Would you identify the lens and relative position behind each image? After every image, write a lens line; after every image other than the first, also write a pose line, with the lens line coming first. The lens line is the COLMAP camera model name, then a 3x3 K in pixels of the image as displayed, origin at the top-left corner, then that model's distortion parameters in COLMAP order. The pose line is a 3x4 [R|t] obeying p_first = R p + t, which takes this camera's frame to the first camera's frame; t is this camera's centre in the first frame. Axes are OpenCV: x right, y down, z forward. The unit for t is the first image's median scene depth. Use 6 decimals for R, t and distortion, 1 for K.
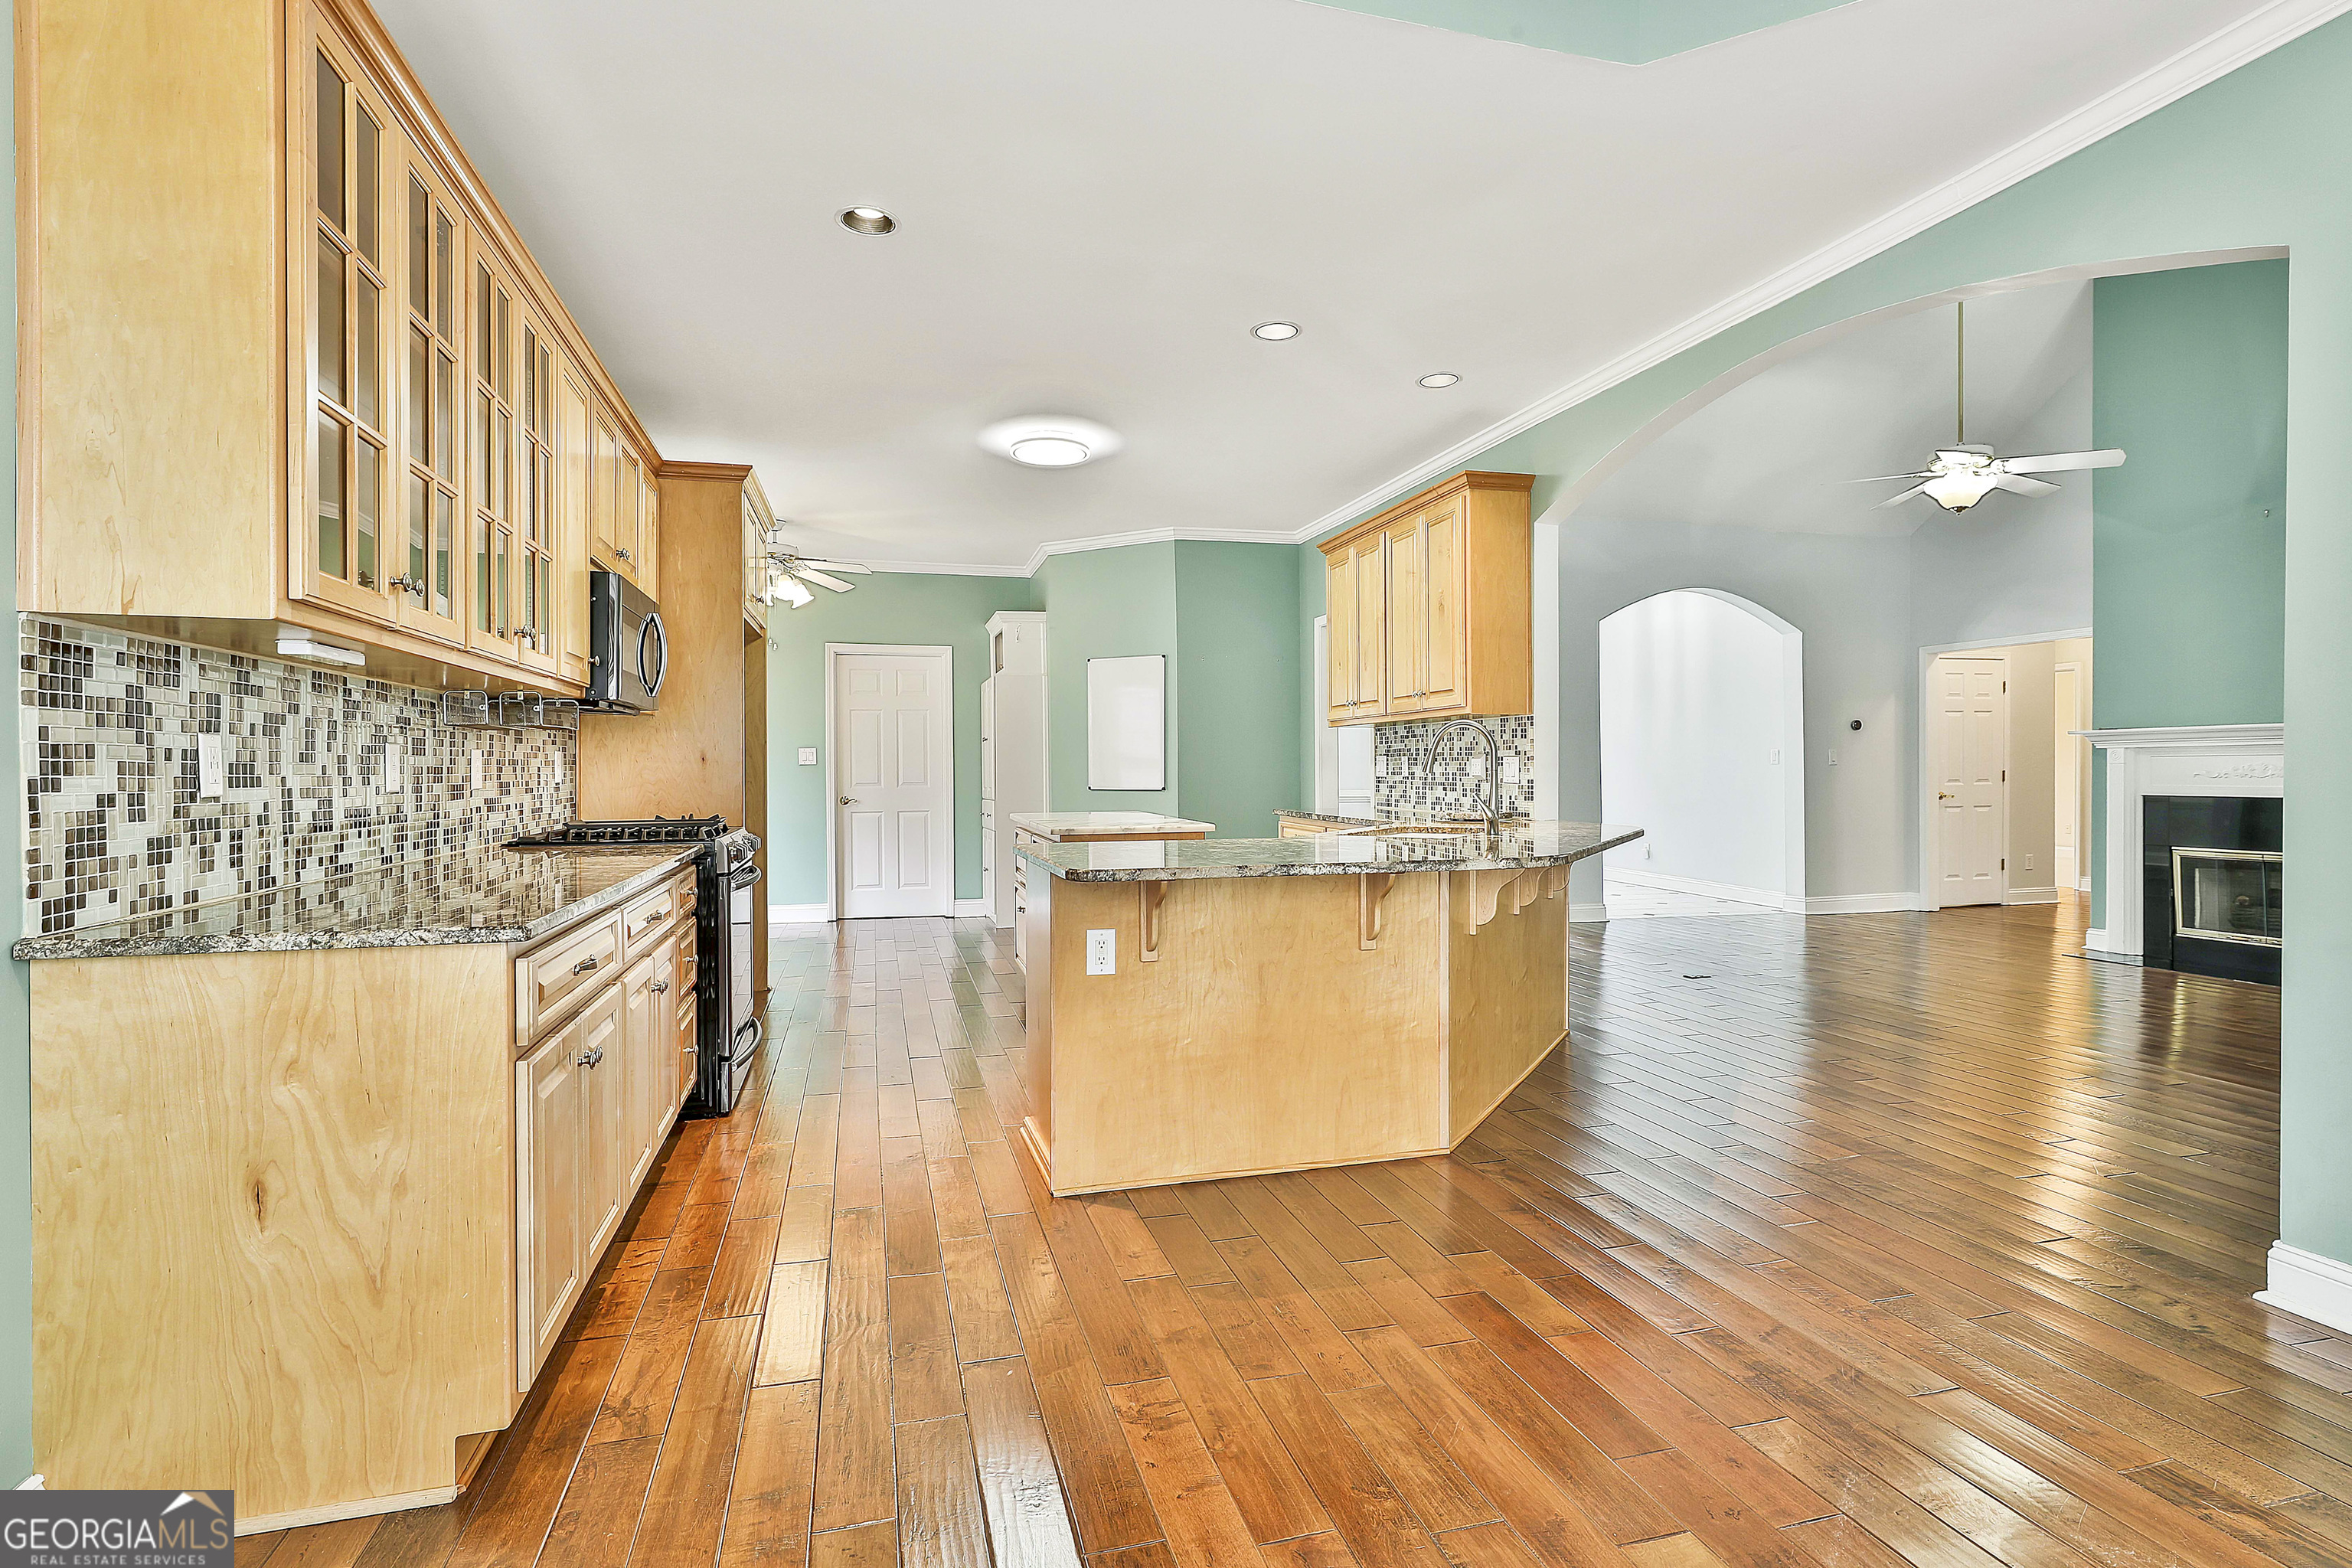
lens RADIAL K [[1132.6, 0, 1179.5], [0, 1132.6, 772.8], [0, 0, 1]] dist [-0.002122, 0.003367]
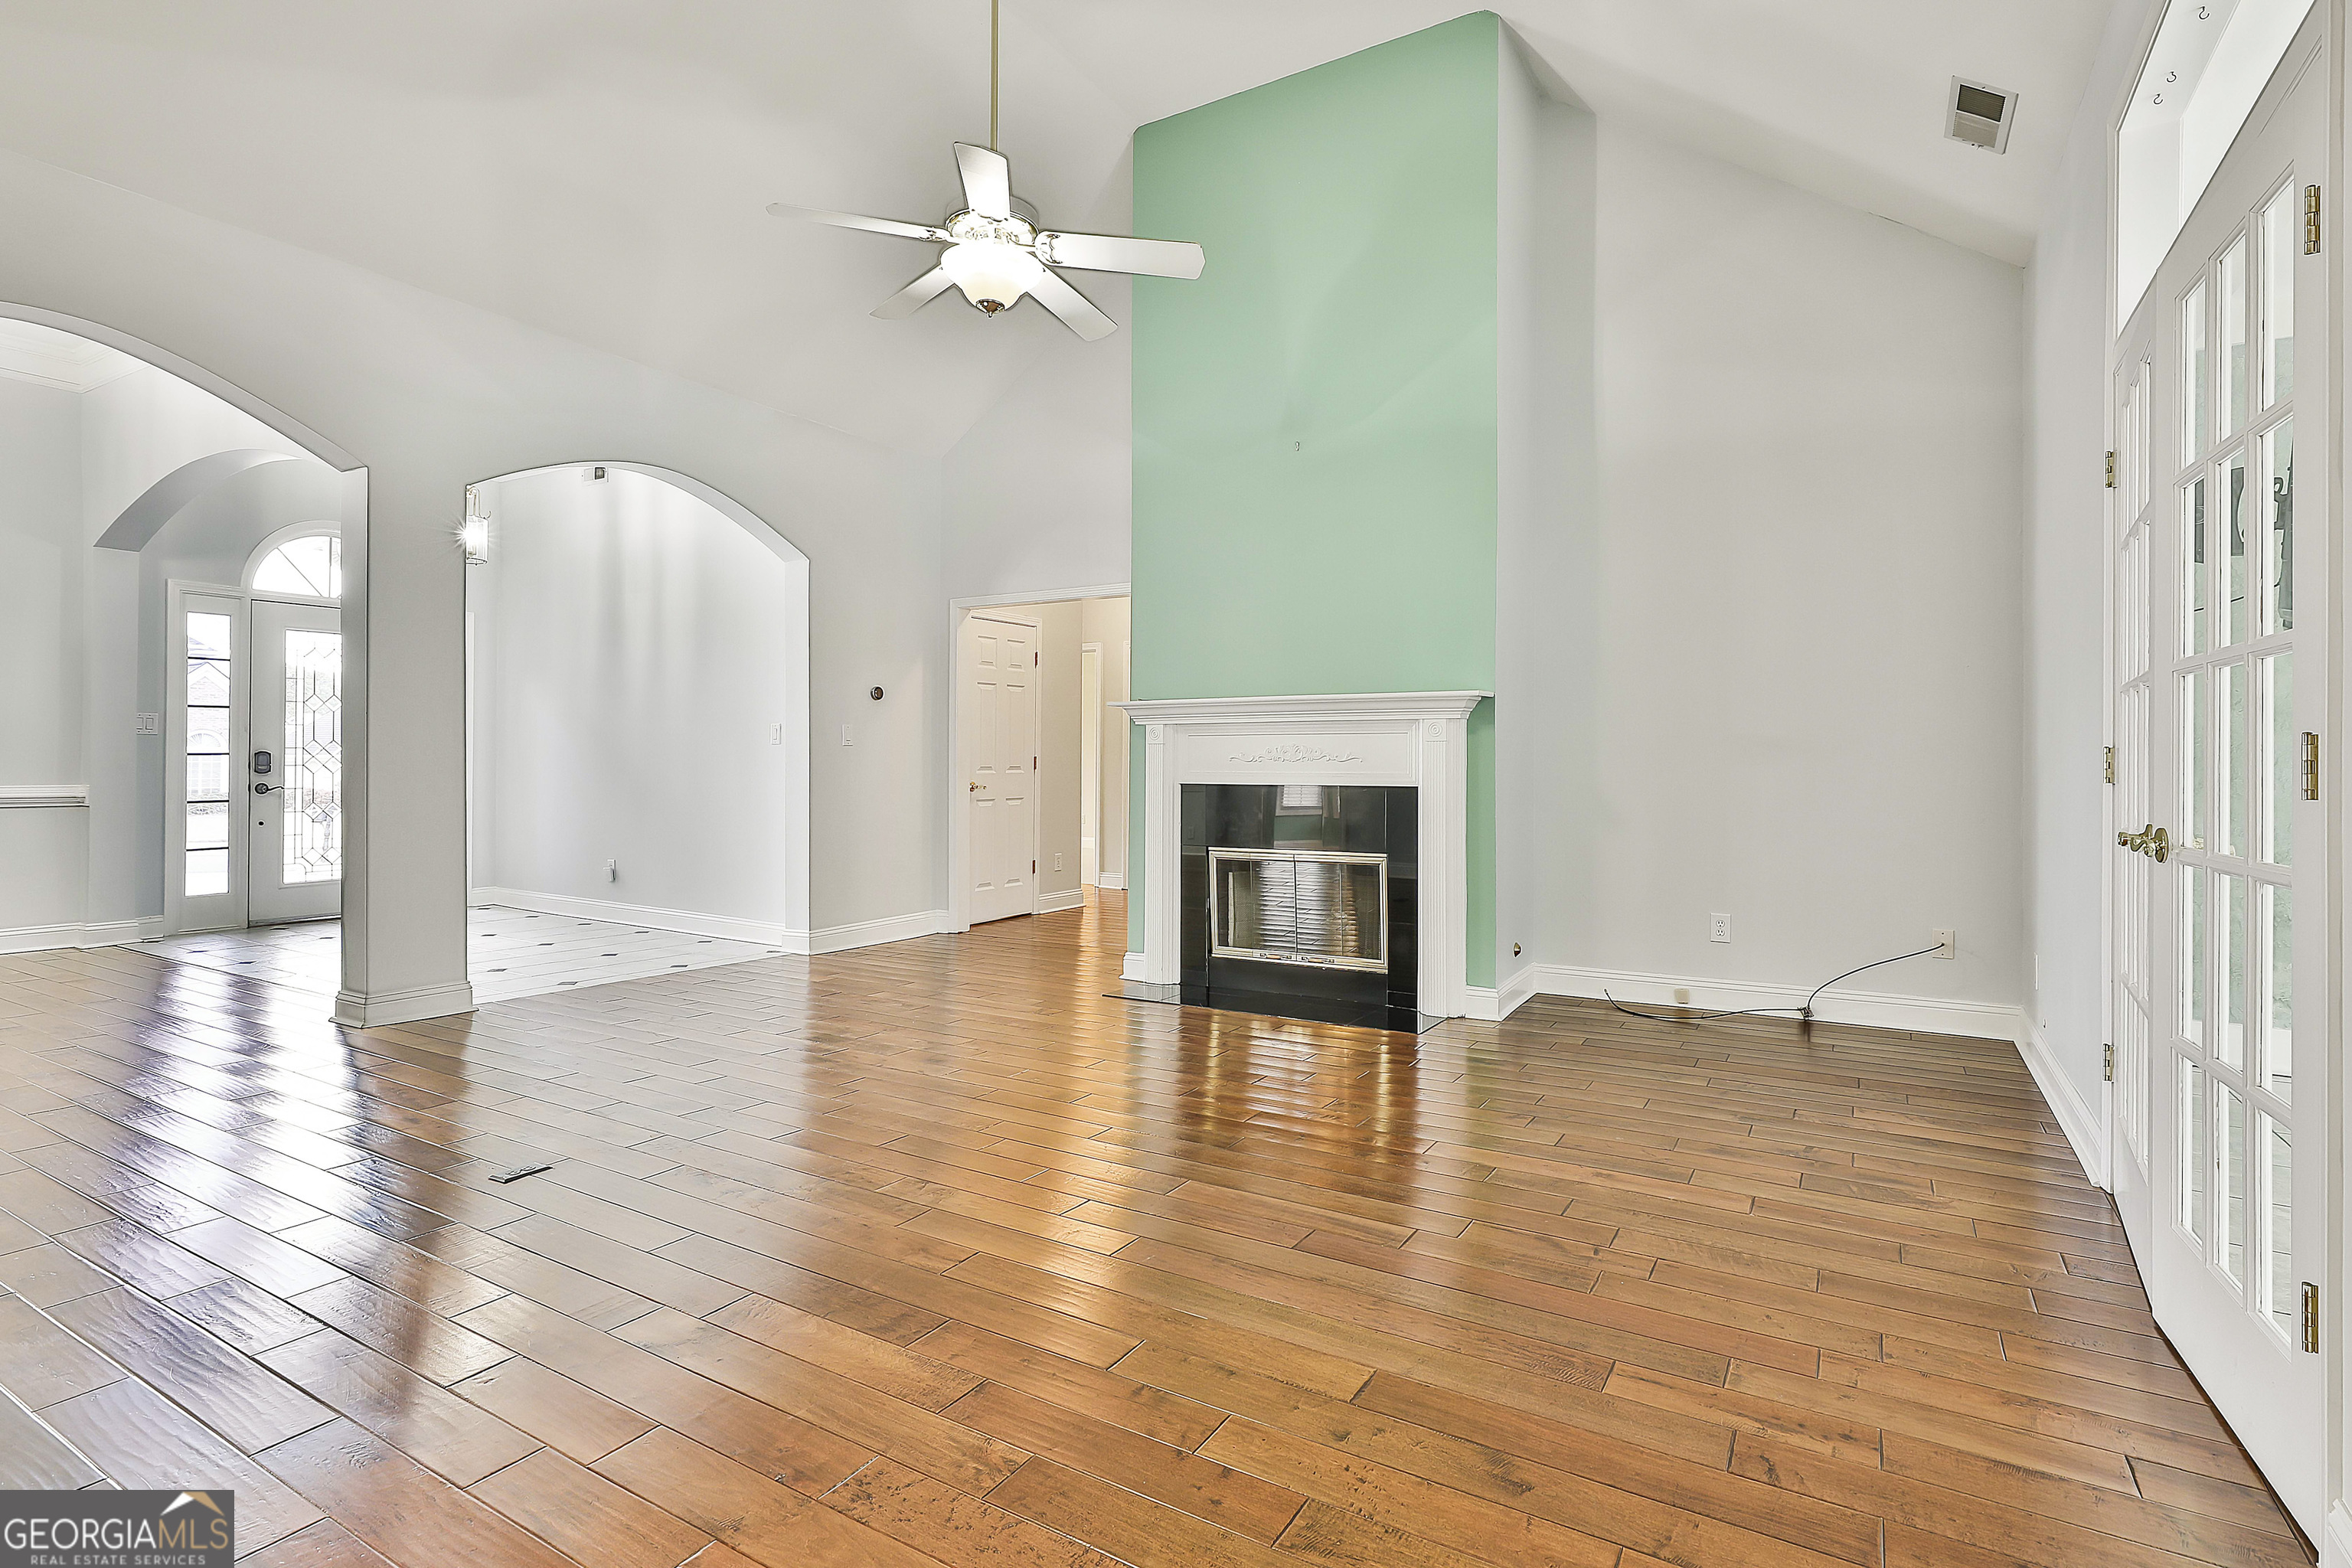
lens RADIAL K [[1132.6, 0, 1184.4], [0, 1132.6, 763.7], [0, 0, 1]] dist [-0.002122, 0.003367]
pose [[0.721804, 0.007885, 0.692052, 0.562805], [-0.005799, 0.999969, -0.005344, 0.019212], [-0.692073, -0.000156, 0.721828, 0.790816]]
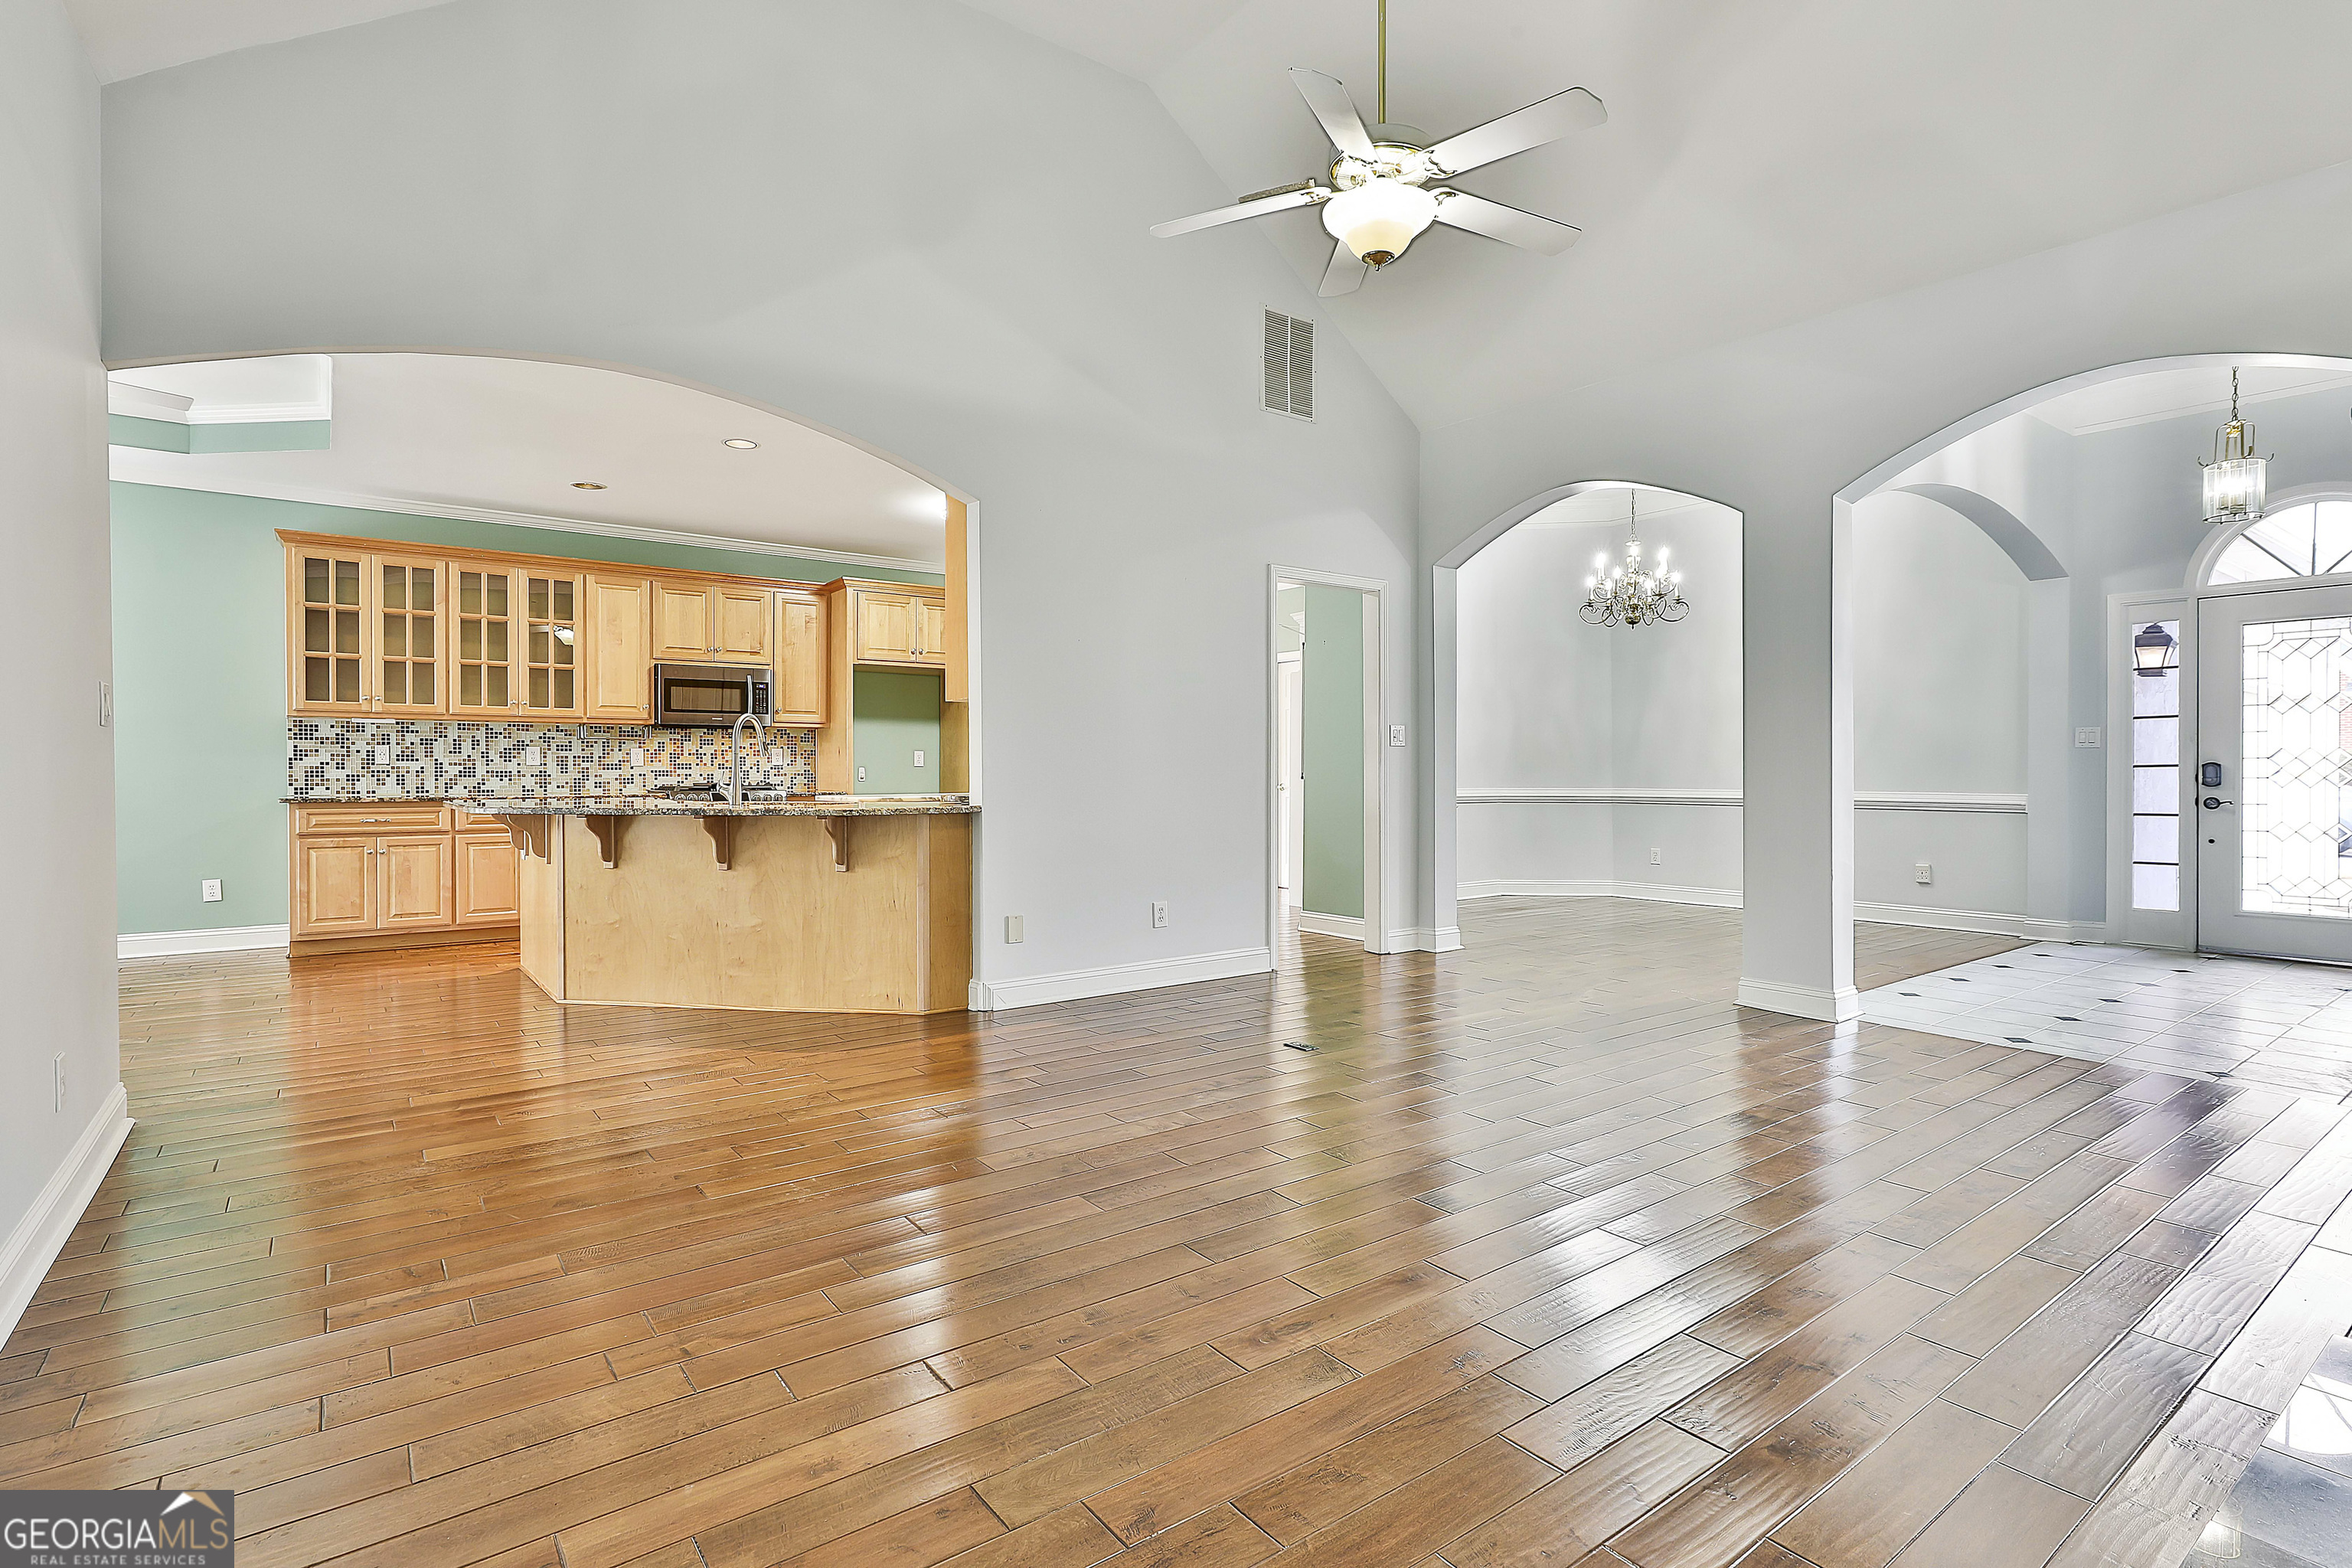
lens RADIAL K [[1132.6, 0, 1180.2], [0, 1132.6, 777.2], [0, 0, 1]] dist [-0.002122, 0.003367]
pose [[0.363395, 0.009313, -0.931589, 1.802547], [-0.004432, 0.999956, 0.008268, 0.012771], [0.931625, 0.001124, 0.363420, 1.126657]]
